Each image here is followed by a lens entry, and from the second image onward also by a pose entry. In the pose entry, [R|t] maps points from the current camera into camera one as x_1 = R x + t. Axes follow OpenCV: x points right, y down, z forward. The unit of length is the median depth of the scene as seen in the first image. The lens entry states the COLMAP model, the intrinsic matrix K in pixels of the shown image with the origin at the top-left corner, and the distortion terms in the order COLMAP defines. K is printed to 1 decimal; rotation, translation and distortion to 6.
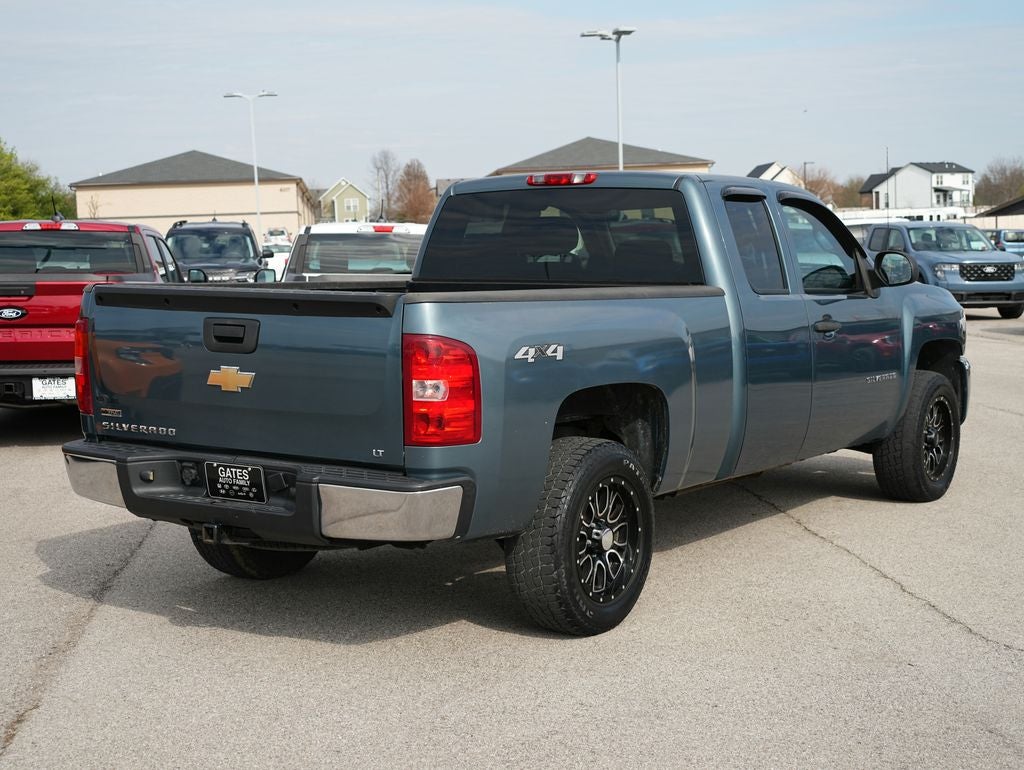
lens RADIAL K [[1799.3, 0, 512.0], [0, 1799.3, 385.0], [0, 0, 1]] dist [0.147368, 0.049969]
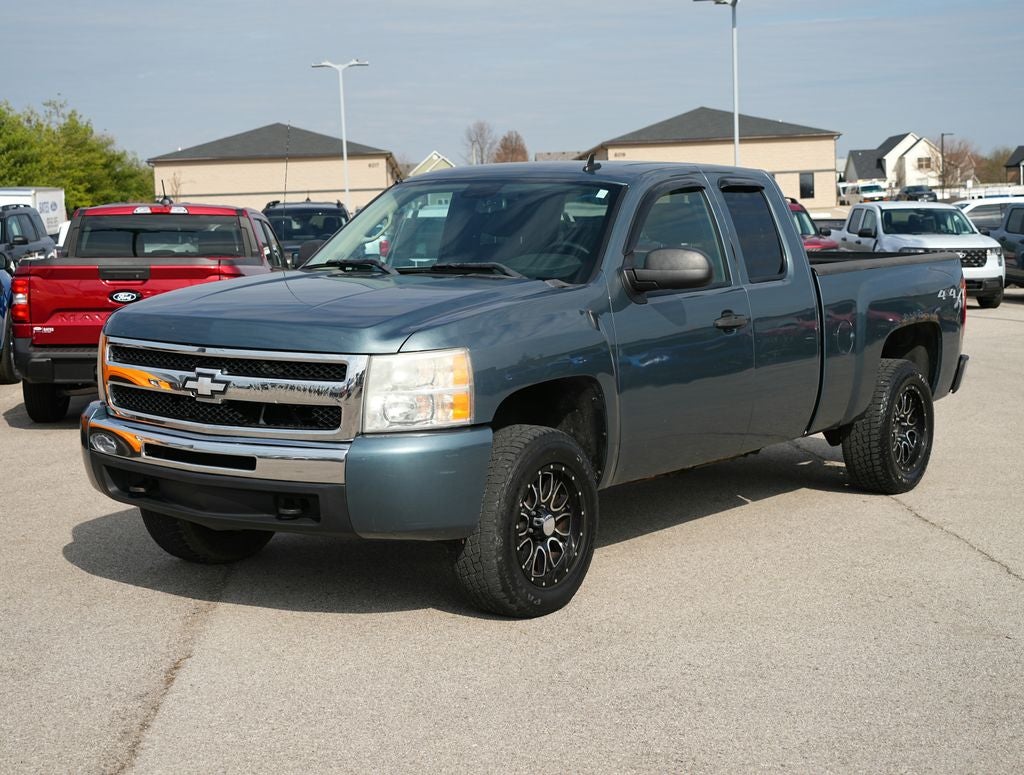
lens RADIAL K [[2094.3, 0, 512.0], [0, 2094.3, 387.5], [0, 0, 1]] dist [0.223503, -0.123315]
pose [[0.998850, 0.006608, -0.047488, -0.003418], [-0.006500, 0.999976, 0.002411, 0.004369], [0.047503, -0.002100, 0.998869, -0.102595]]
